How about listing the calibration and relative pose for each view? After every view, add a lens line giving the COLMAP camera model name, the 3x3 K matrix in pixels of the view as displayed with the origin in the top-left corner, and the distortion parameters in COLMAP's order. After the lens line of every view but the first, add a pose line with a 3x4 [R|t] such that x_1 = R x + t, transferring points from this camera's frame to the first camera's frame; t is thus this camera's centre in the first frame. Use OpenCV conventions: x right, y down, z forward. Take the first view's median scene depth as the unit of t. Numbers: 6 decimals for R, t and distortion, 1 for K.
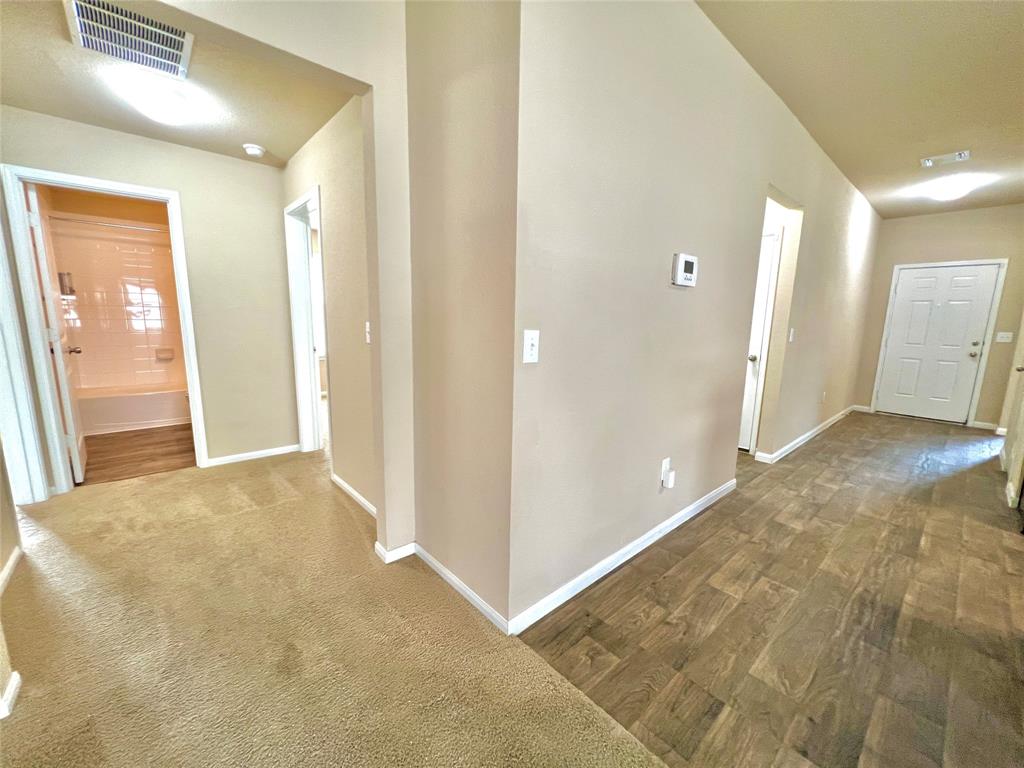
lens RADIAL K [[409.7, 0, 512.0], [0, 409.7, 384.0], [0, 0, 1]] dist [0.001458, 0.000160]
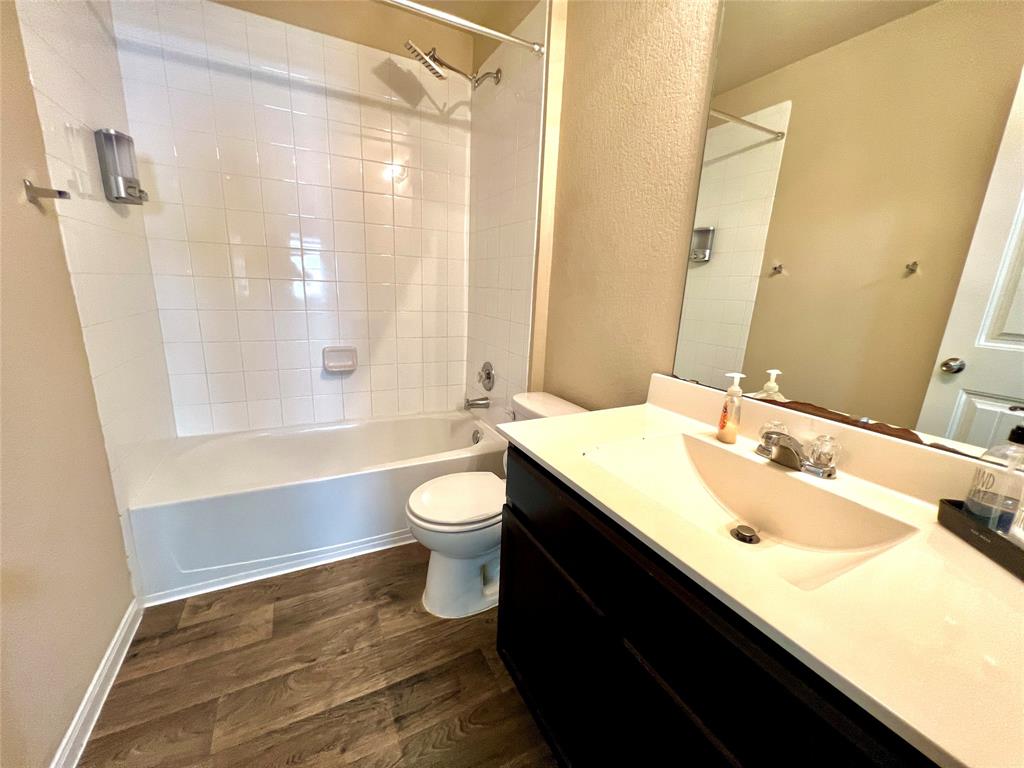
lens RADIAL K [[409.7, 0, 512.0], [0, 409.7, 384.0], [0, 0, 1]] dist [0.001458, 0.000160]
pose [[0.966729, 0.070304, -0.245951, -0.829464], [-0.056354, 0.996401, 0.063311, -0.131584], [0.249517, -0.047344, 0.967212, 0.920638]]
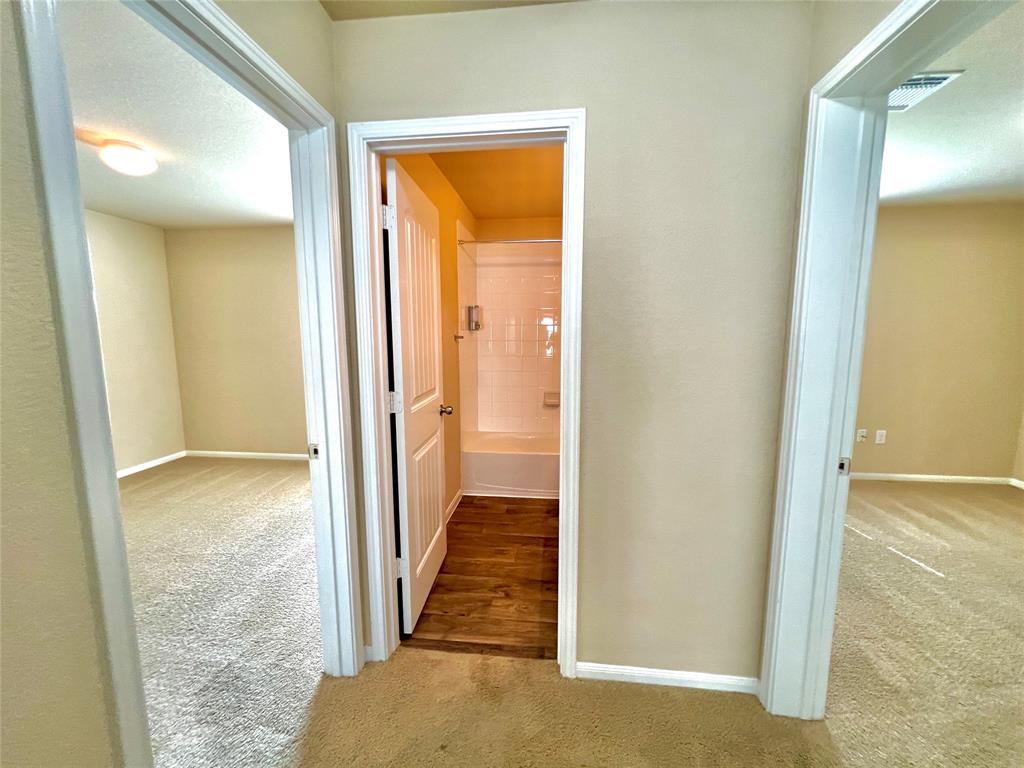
lens RADIAL K [[409.7, 0, 512.0], [0, 409.7, 384.0], [0, 0, 1]] dist [0.001458, 0.000160]
pose [[0.671883, 0.070642, -0.737281, -0.464738], [-0.108876, 0.994047, -0.003975, -0.138080], [0.732611, 0.082943, 0.675575, 0.599591]]
